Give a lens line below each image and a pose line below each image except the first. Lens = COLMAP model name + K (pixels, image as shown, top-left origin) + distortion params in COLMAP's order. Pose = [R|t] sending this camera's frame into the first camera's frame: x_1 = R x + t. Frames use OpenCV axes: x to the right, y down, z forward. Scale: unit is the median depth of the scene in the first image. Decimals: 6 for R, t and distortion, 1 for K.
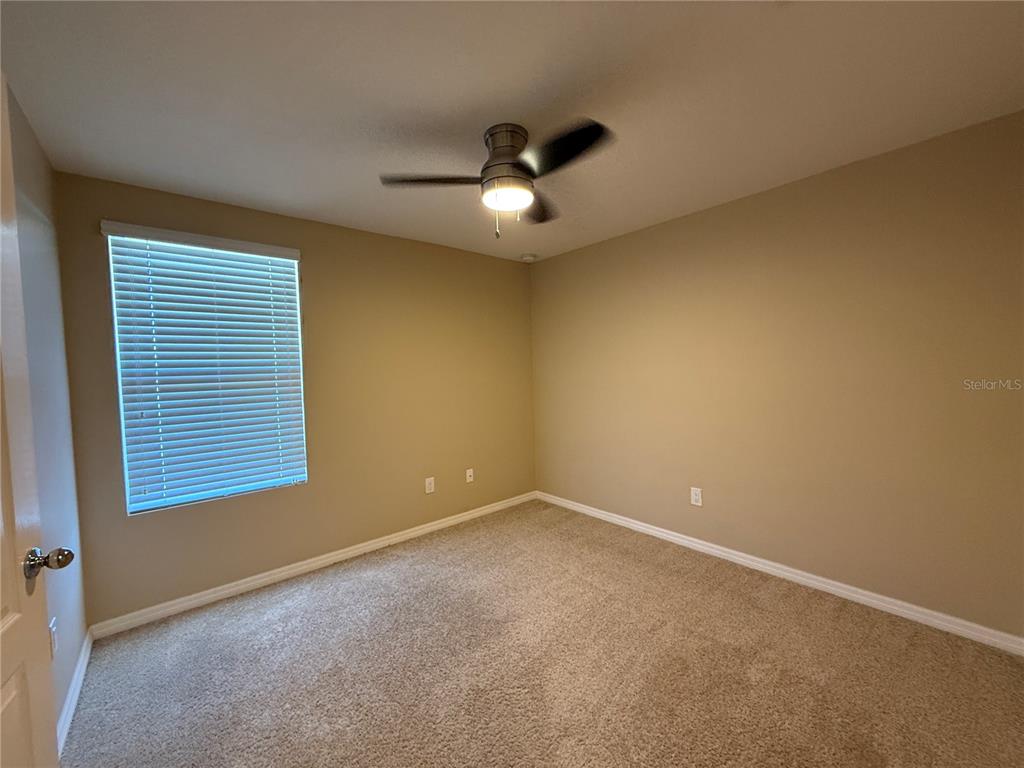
lens RADIAL K [[407.9, 0, 508.3], [0, 407.9, 383.0], [0, 0, 1]] dist [-0.001562, 0.000386]
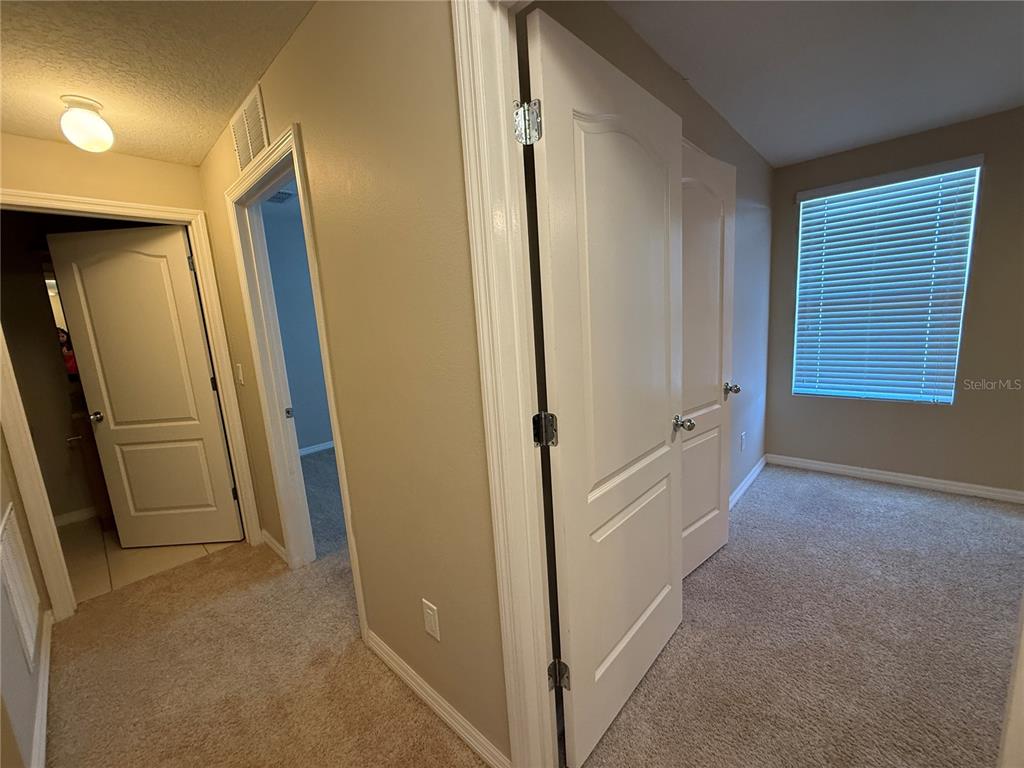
lens RADIAL K [[407.9, 0, 509.8], [0, 407.9, 384.2], [0, 0, 1]] dist [-0.001562, 0.000386]
pose [[0.122157, 0.180477, -0.975964, 0.406084], [0.024180, 0.982495, 0.184712, -0.017900], [0.992216, -0.046163, 0.115655, -0.214665]]
